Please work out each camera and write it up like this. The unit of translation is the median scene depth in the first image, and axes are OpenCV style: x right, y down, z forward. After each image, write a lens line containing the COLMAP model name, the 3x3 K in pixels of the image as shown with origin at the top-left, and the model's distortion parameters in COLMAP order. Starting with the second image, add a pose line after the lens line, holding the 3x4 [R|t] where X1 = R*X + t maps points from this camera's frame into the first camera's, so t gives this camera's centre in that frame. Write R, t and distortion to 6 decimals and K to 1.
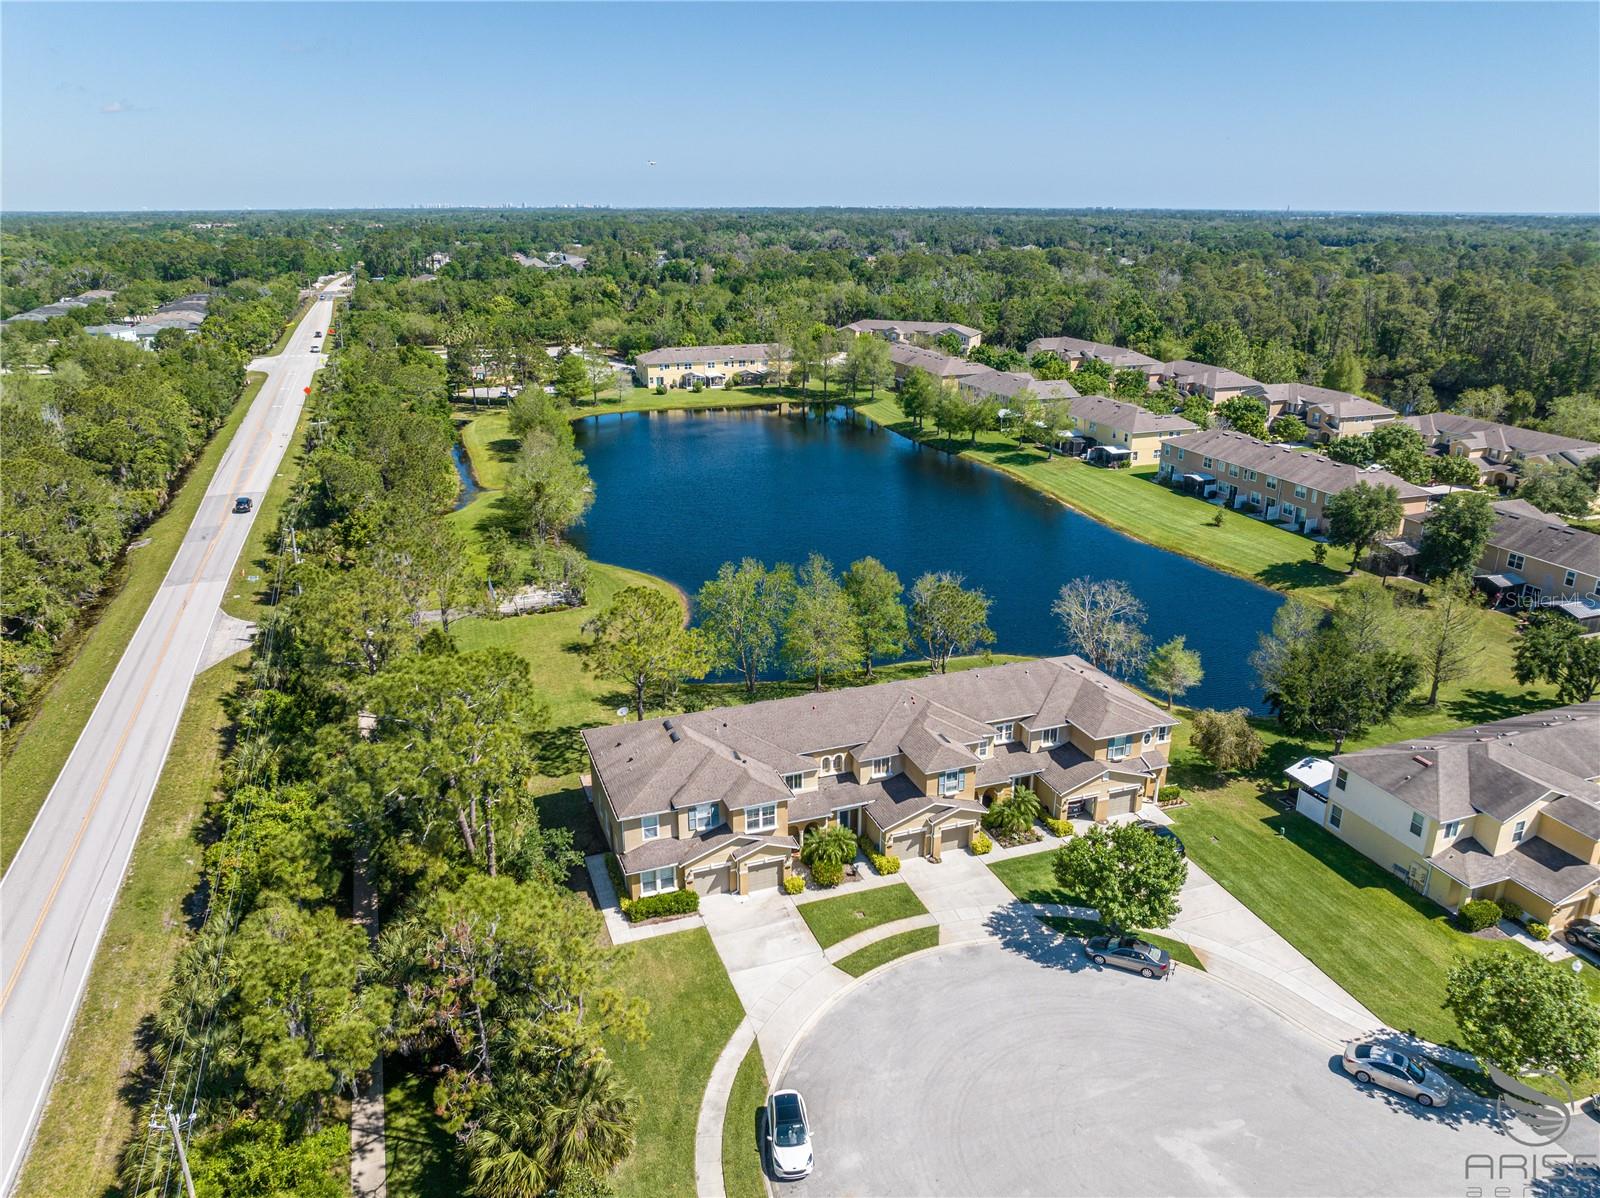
lens RADIAL K [[1124.2, 0, 801.2], [0, 1124.2, 597.9], [0, 0, 1]] dist [-0.031664, -0.007937]
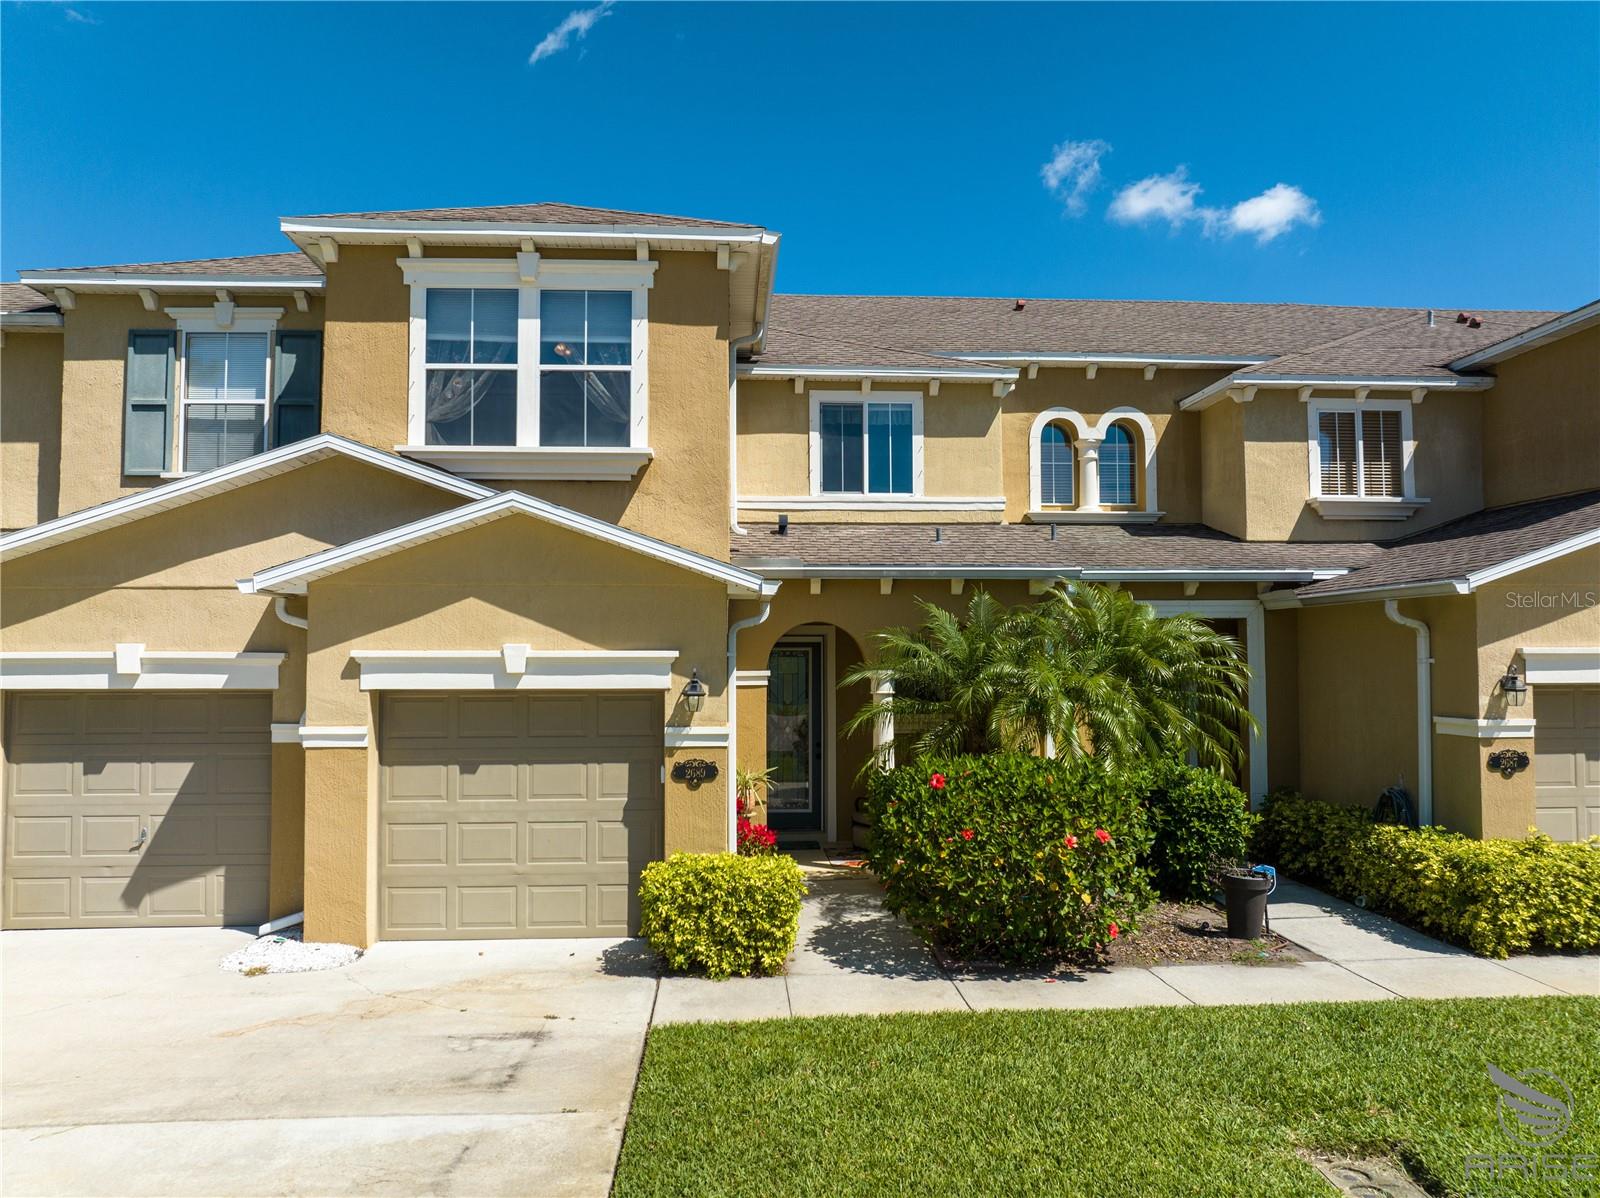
lens RADIAL K [[1124.2, 0, 801.2], [0, 1124.2, 597.9], [0, 0, 1]] dist [-0.031664, -0.007937]
pose [[0.958682, -0.018307, -0.283890, 0.035785], [-0.090957, 0.925818, -0.366861, 0.261655], [0.269547, 0.377525, 0.885900, 0.859051]]
